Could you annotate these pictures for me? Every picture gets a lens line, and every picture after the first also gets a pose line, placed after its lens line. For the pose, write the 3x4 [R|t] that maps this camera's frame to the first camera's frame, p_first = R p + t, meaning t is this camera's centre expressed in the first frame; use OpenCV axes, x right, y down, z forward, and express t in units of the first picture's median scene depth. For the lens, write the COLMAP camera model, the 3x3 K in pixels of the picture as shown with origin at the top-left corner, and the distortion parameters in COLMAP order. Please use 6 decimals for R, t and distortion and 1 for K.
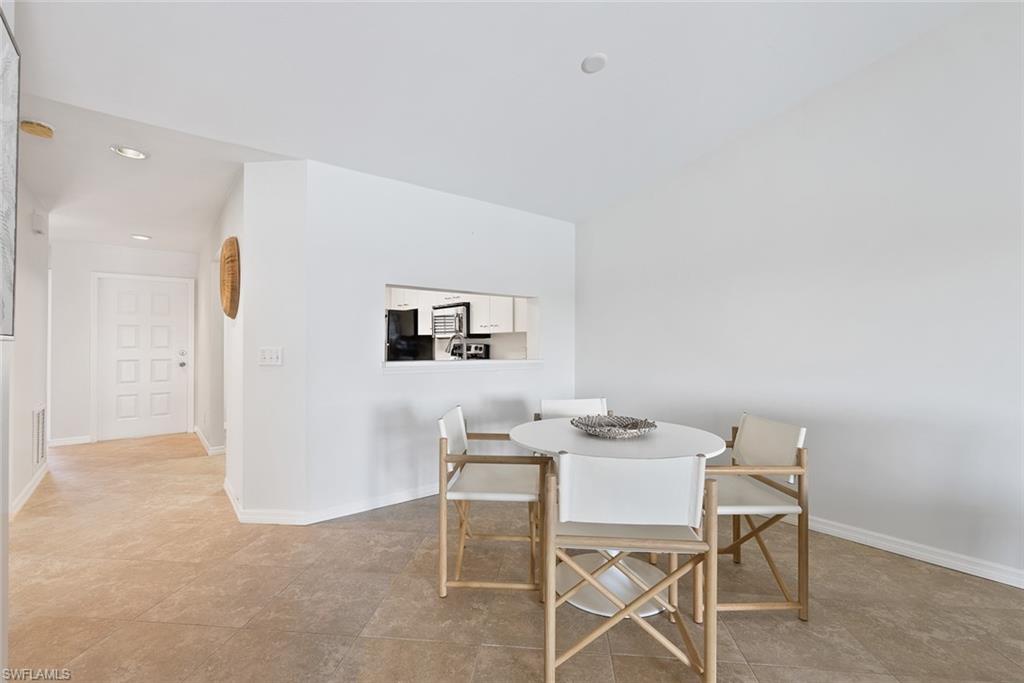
lens RADIAL K [[459.1, 0, 508.5], [0, 459.1, 339.0], [0, 0, 1]] dist [-0.002084, 0.000646]
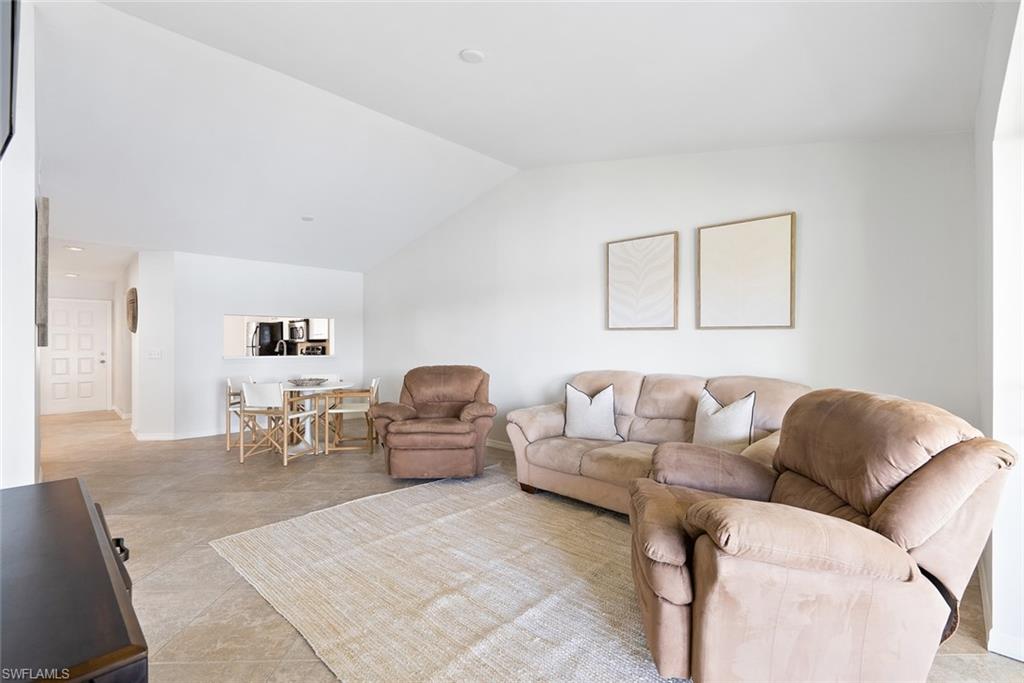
lens RADIAL K [[459.1, 0, 515.8], [0, 459.1, 344.2], [0, 0, 1]] dist [-0.002084, 0.000646]
pose [[0.992746, -0.004773, 0.120134, 0.416713], [0.003800, 0.999958, 0.008332, -0.005672], [-0.120169, -0.007815, 0.992723, -0.602558]]
